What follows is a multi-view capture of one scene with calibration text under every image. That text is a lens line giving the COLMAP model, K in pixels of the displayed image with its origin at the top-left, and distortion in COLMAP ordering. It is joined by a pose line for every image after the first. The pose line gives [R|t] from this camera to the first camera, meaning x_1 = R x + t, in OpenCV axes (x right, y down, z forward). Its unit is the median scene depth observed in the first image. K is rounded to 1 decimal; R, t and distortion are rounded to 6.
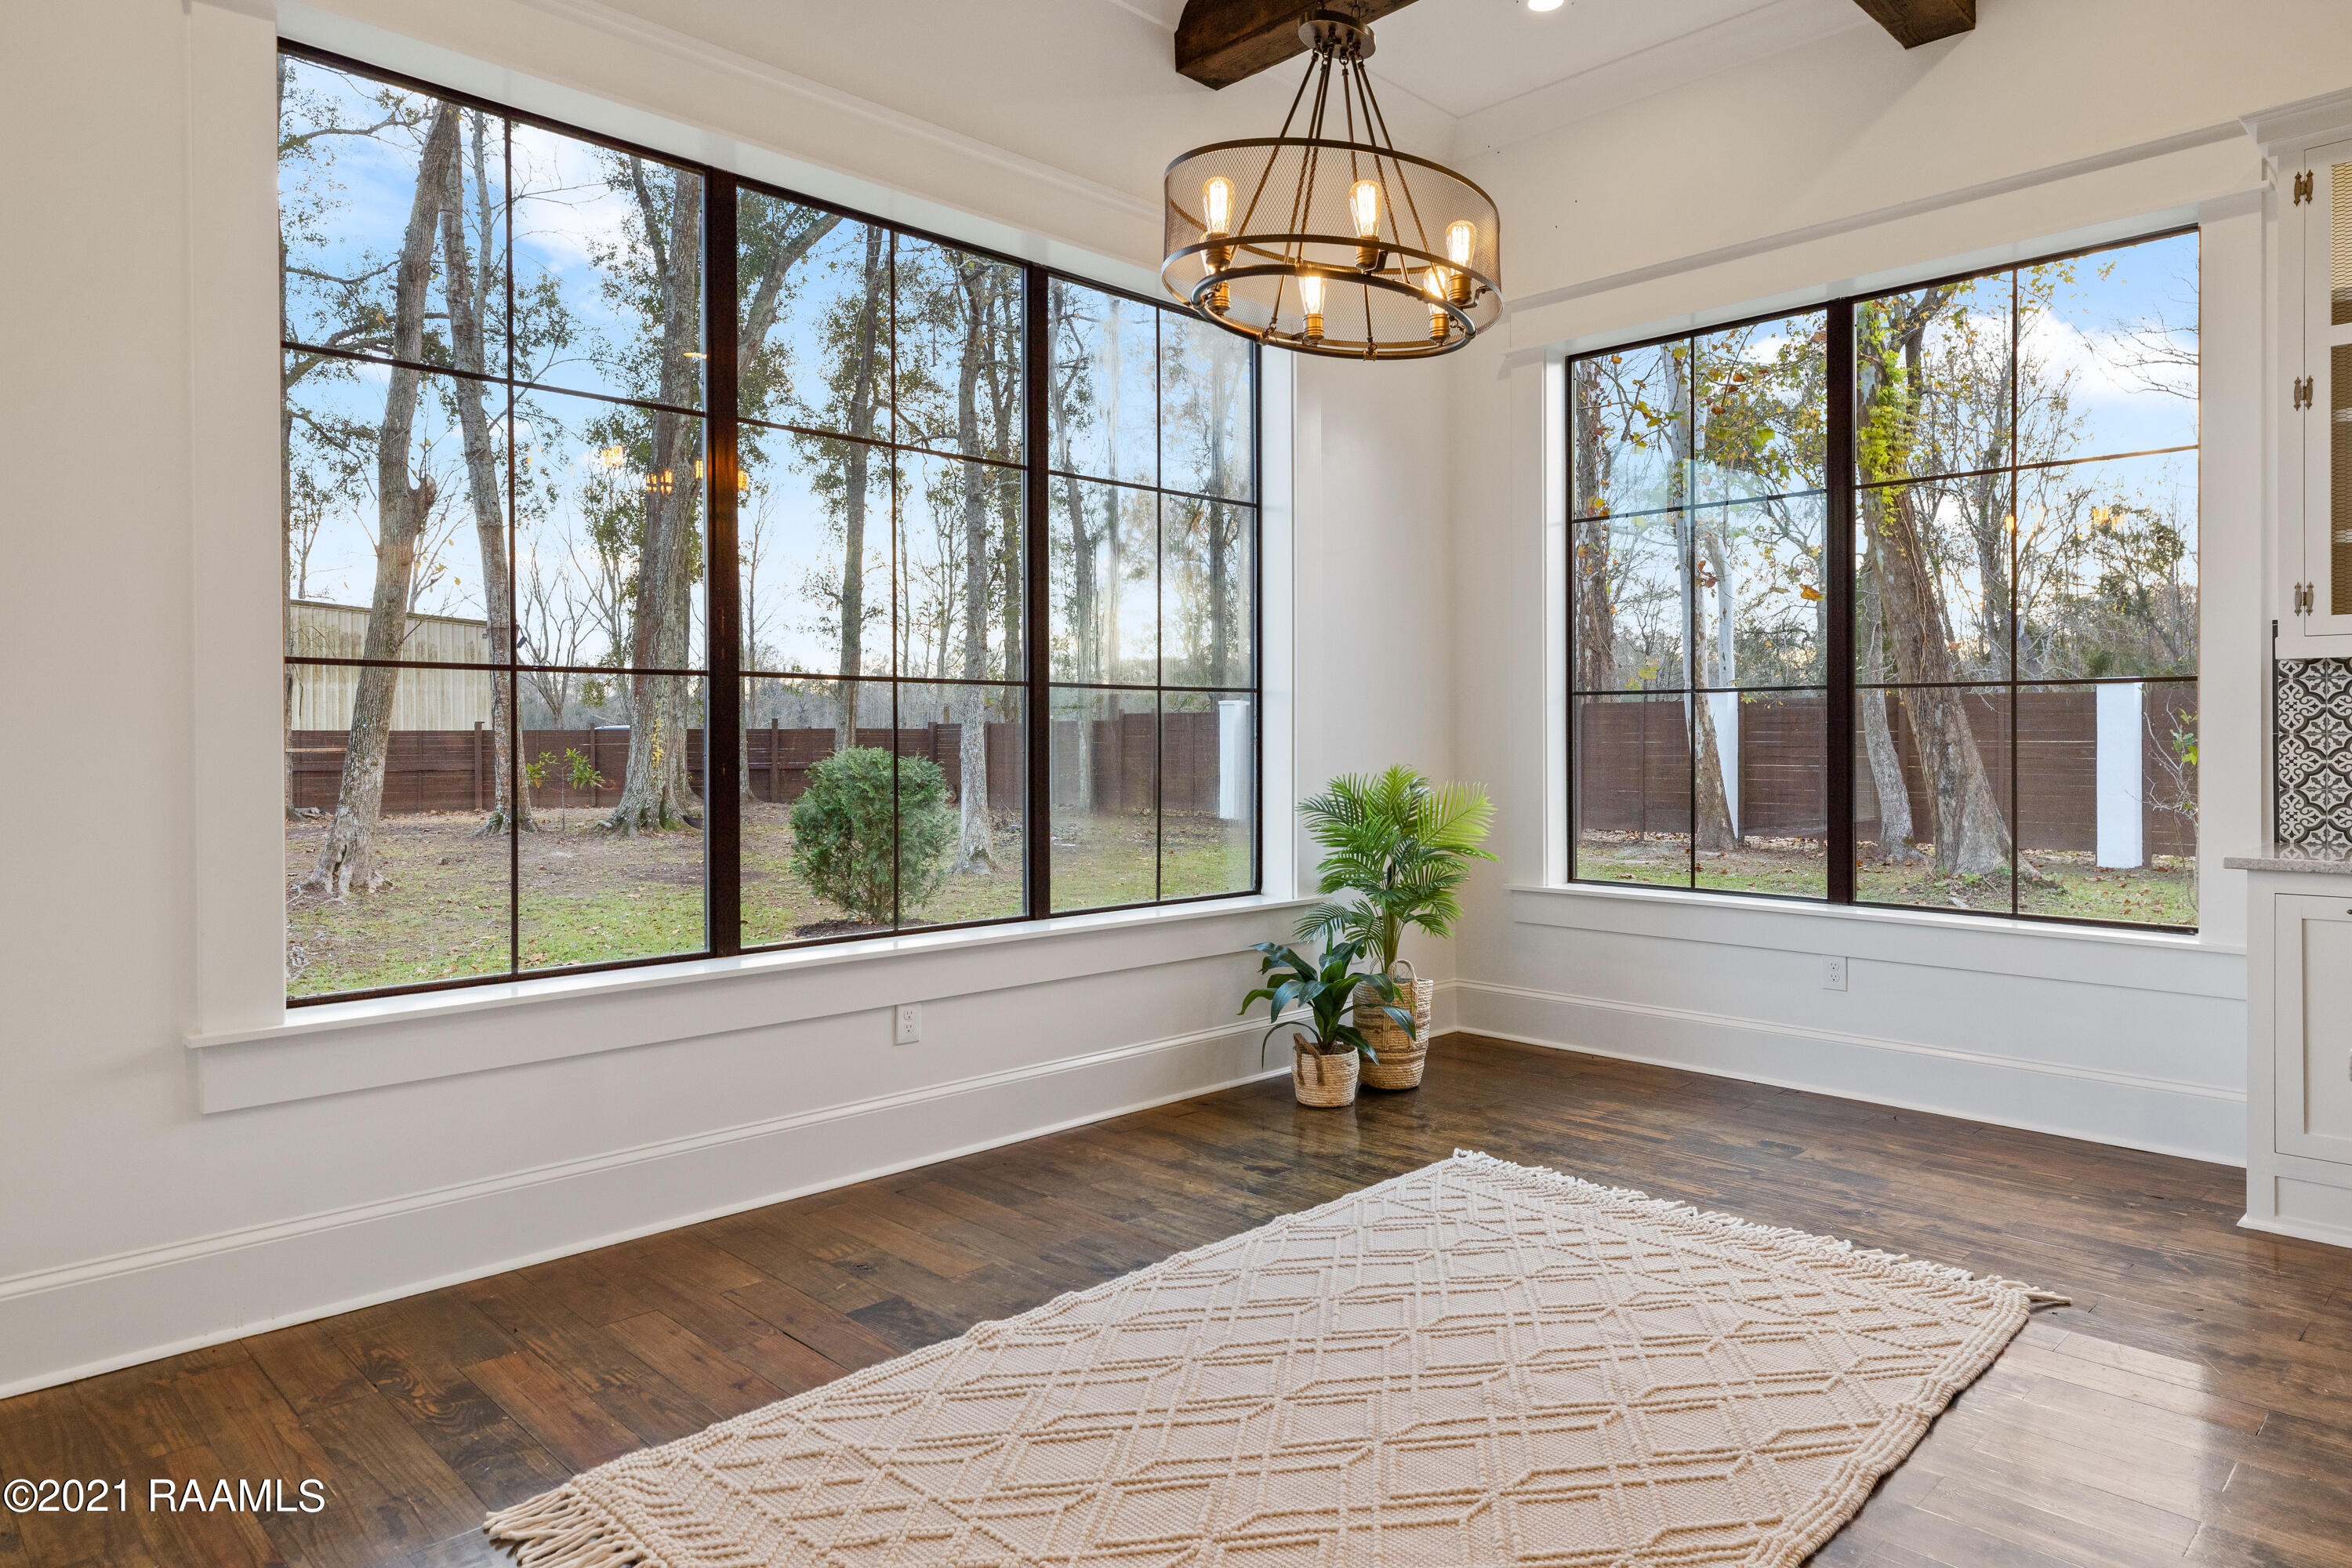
lens RADIAL K [[1436.3, 0, 1176.0], [0, 1436.3, 784.0], [0, 0, 1]] dist [0.001489, -0.000705]
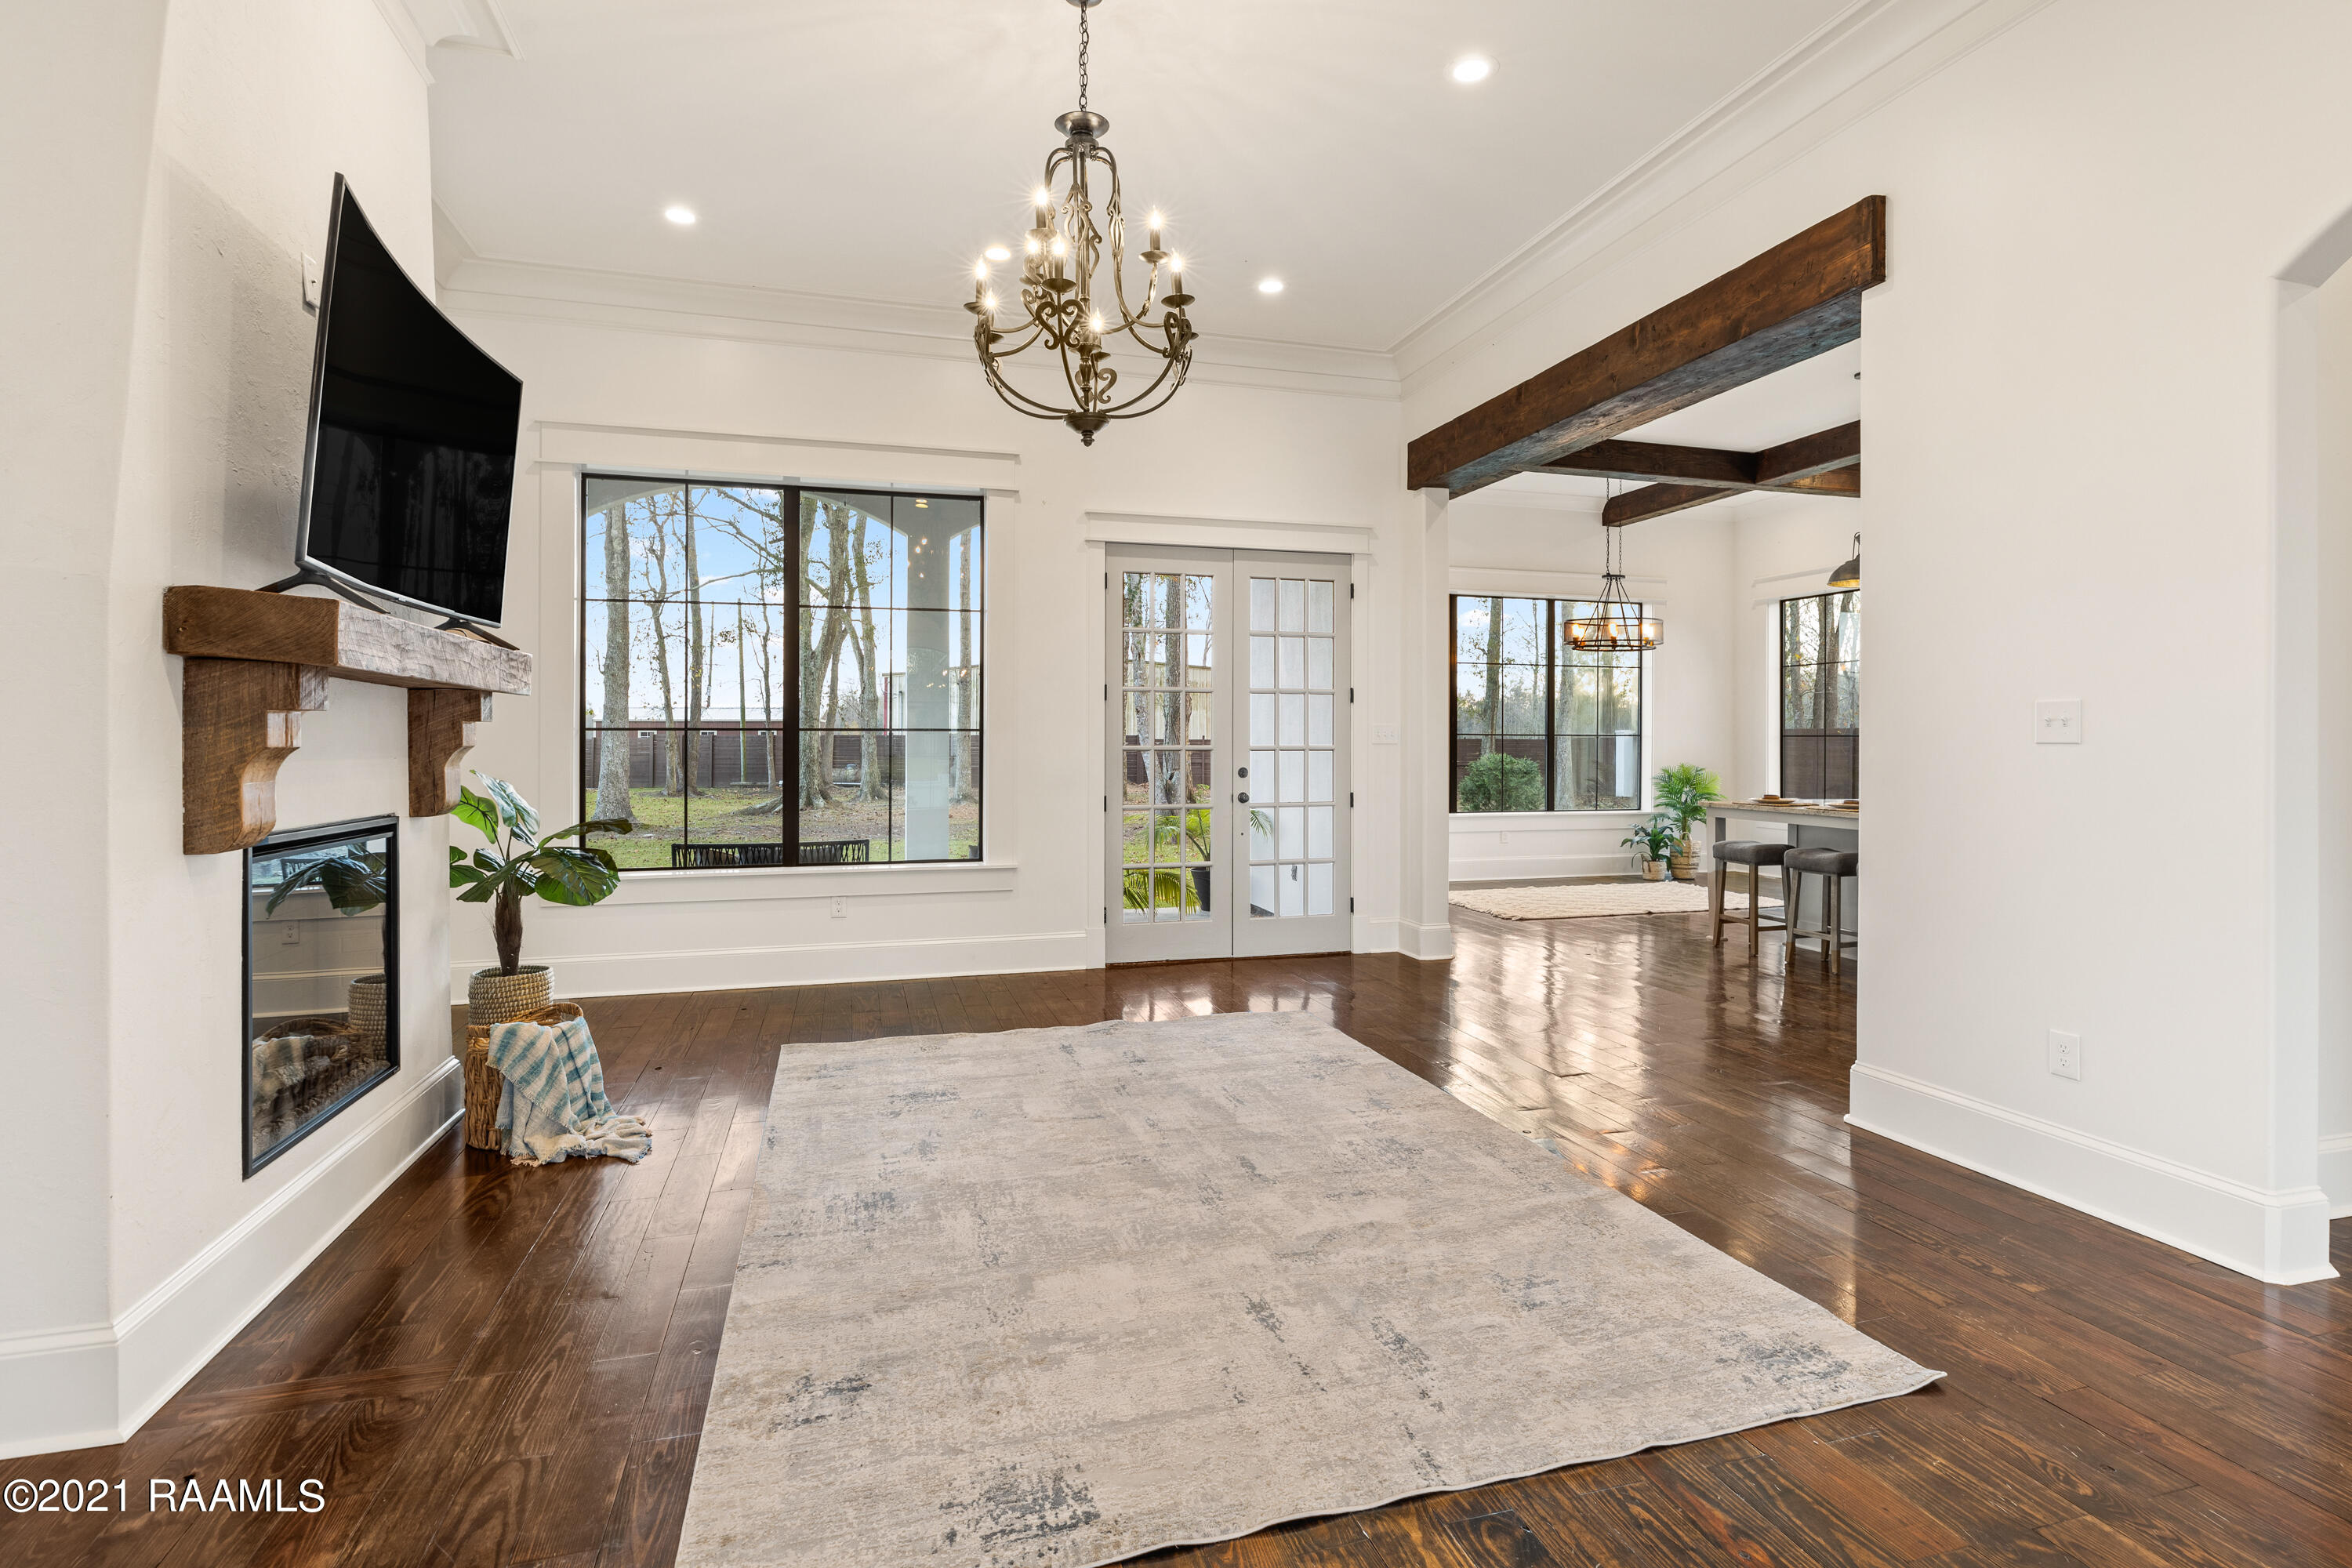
lens RADIAL K [[1165.8, 0, 1169.7], [0, 1165.8, 749.5], [0, 0, 1]] dist [0.001555, 0.000547]
pose [[0.880730, 0.001446, -0.473617, 0.141294], [-0.013533, 0.999664, -0.022115, 0.009950], [0.473426, 0.025887, 0.880453, -0.606039]]
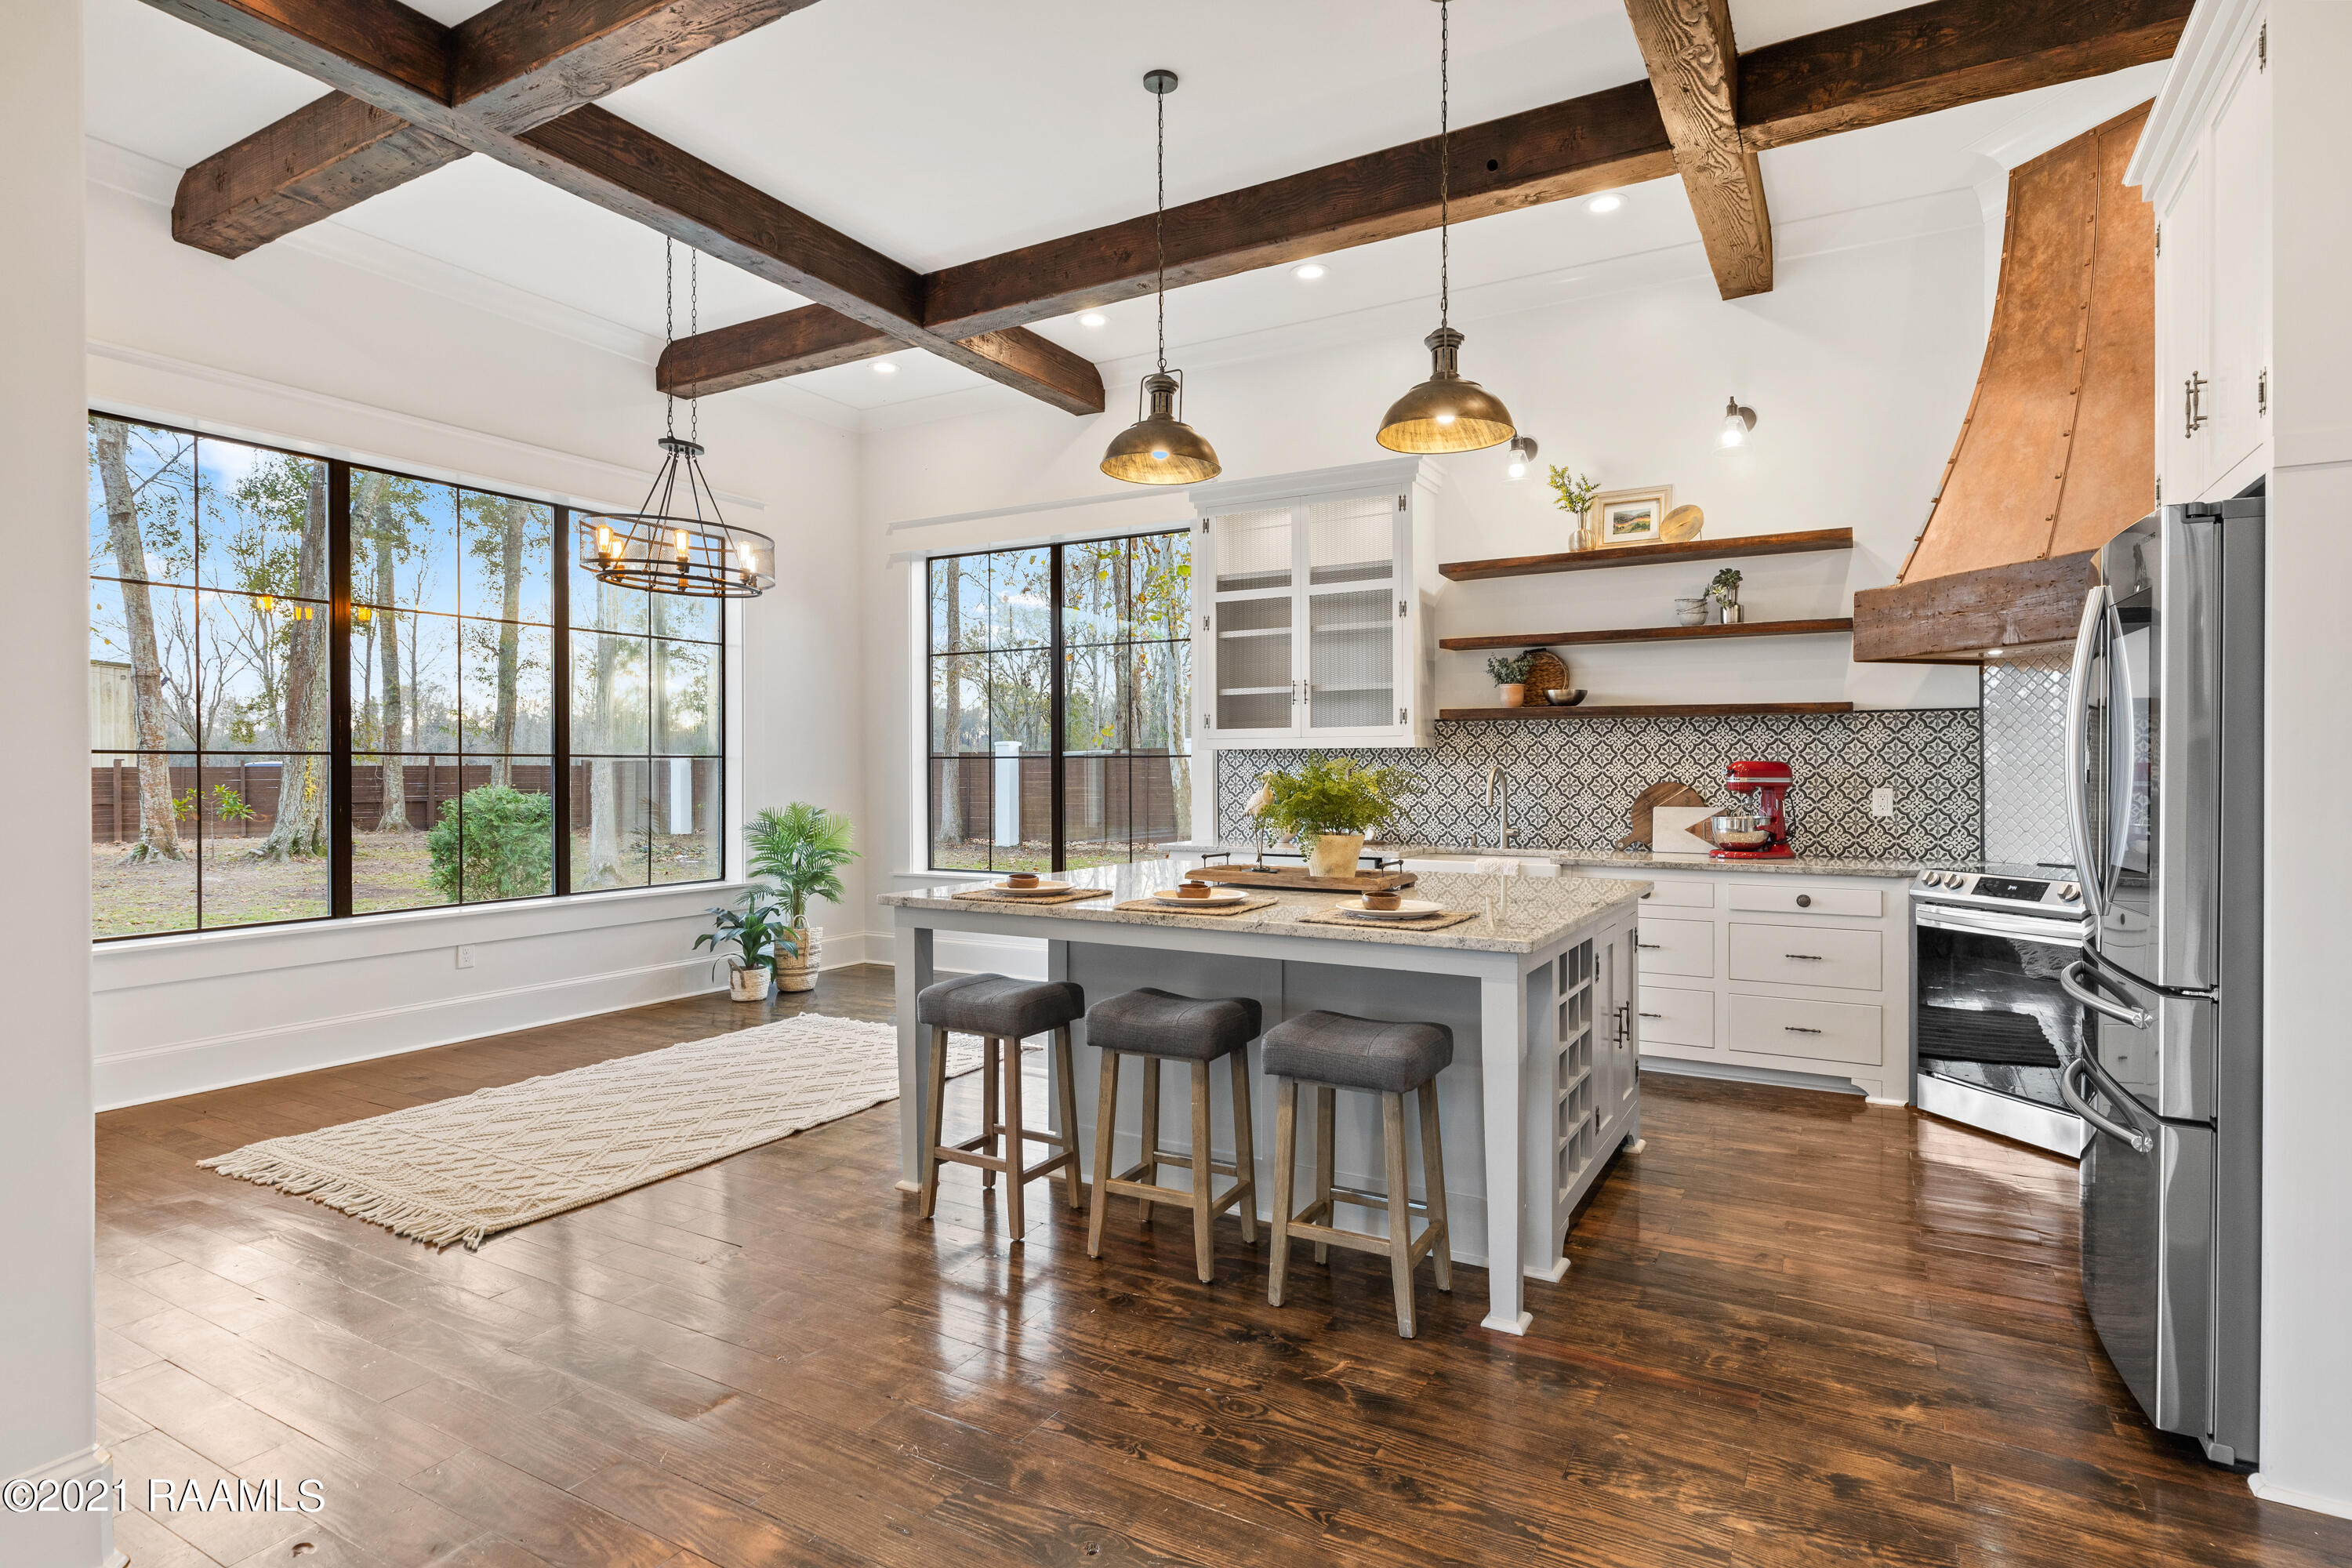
lens RADIAL K [[1210.9, 0, 1182.7], [0, 1210.9, 791.6], [0, 0, 1]] dist [-0.002732, -0.000766]
pose [[0.962075, -0.004926, 0.272740, 0.082539], [0.008820, 0.999876, -0.013052, -0.001146], [-0.272642, 0.014962, 0.961999, -0.211355]]
